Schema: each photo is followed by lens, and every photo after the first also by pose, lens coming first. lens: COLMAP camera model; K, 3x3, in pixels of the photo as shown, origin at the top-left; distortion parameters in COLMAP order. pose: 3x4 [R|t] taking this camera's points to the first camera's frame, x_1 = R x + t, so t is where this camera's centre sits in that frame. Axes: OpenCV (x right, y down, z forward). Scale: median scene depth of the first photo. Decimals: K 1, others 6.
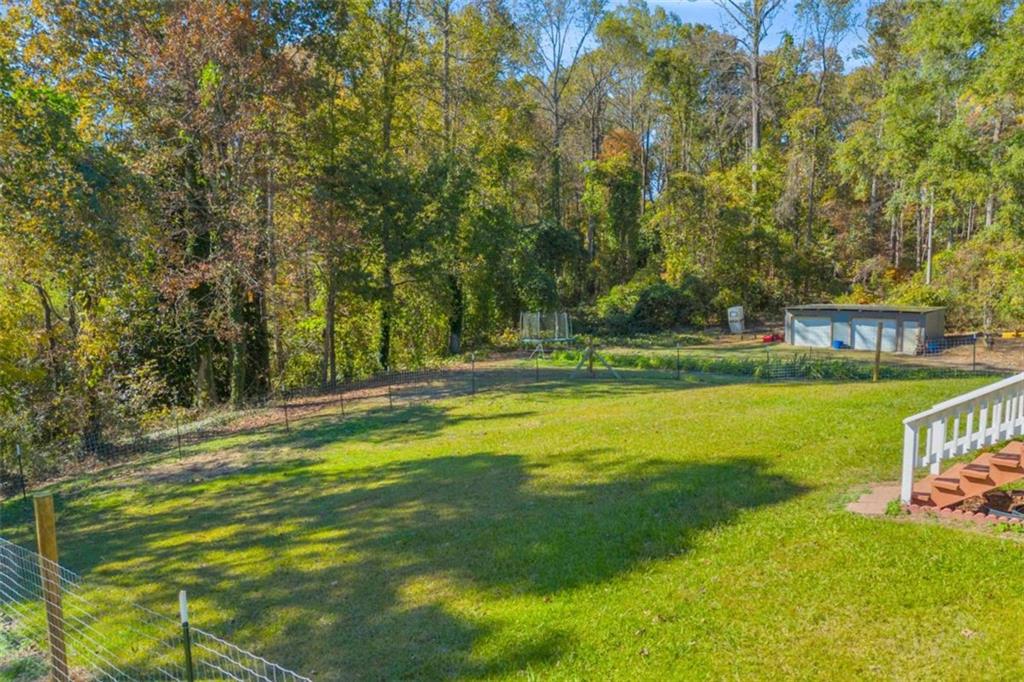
lens RADIAL K [[696.8, 0, 512.0], [0, 696.8, 341.0], [0, 0, 1]] dist [0.029919, 0.000319]
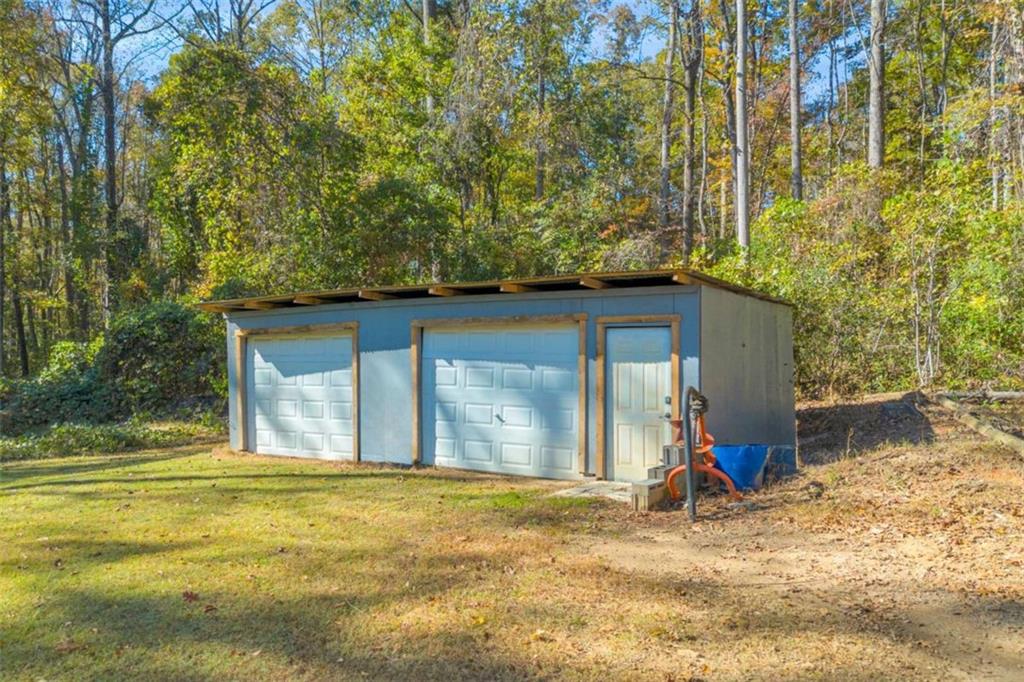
lens RADIAL K [[696.8, 0, 512.0], [0, 696.8, 341.0], [0, 0, 1]] dist [0.029919, 0.000319]
pose [[0.985212, 0.002960, 0.171311, 0.500229], [0.019745, 0.991228, -0.130677, 0.000249], [-0.170196, 0.132127, 0.976512, 0.818667]]
